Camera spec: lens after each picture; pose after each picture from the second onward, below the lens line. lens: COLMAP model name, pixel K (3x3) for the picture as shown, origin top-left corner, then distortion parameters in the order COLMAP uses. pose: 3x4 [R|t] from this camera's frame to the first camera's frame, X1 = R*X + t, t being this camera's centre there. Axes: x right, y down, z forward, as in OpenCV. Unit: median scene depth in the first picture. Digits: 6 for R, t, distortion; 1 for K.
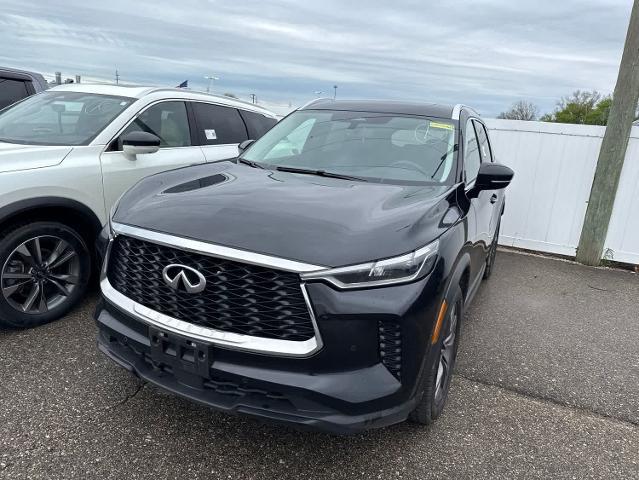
lens RADIAL K [[451.6, 0, 322.3], [0, 451.6, 241.2], [0, 0, 1]] dist [0.048289, -0.043581]
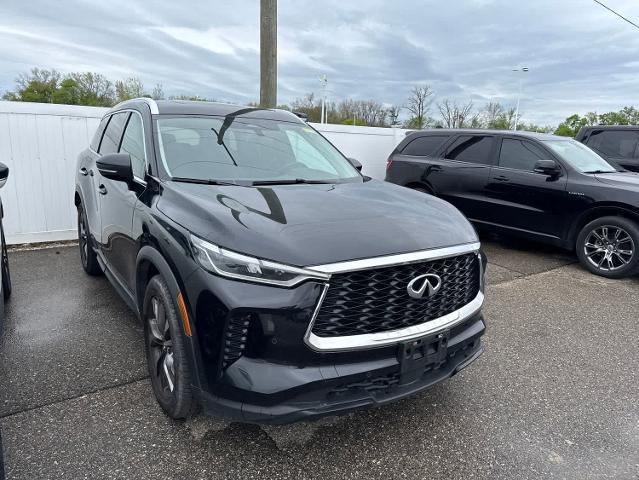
lens RADIAL K [[451.6, 0, 323.0], [0, 451.6, 241.5], [0, 0, 1]] dist [0.048289, -0.043581]
pose [[0.513372, -0.251225, 0.820570, -0.893409], [0.215394, 0.963303, 0.160167, -0.174461], [-0.830695, 0.094520, 0.548645, 0.388196]]
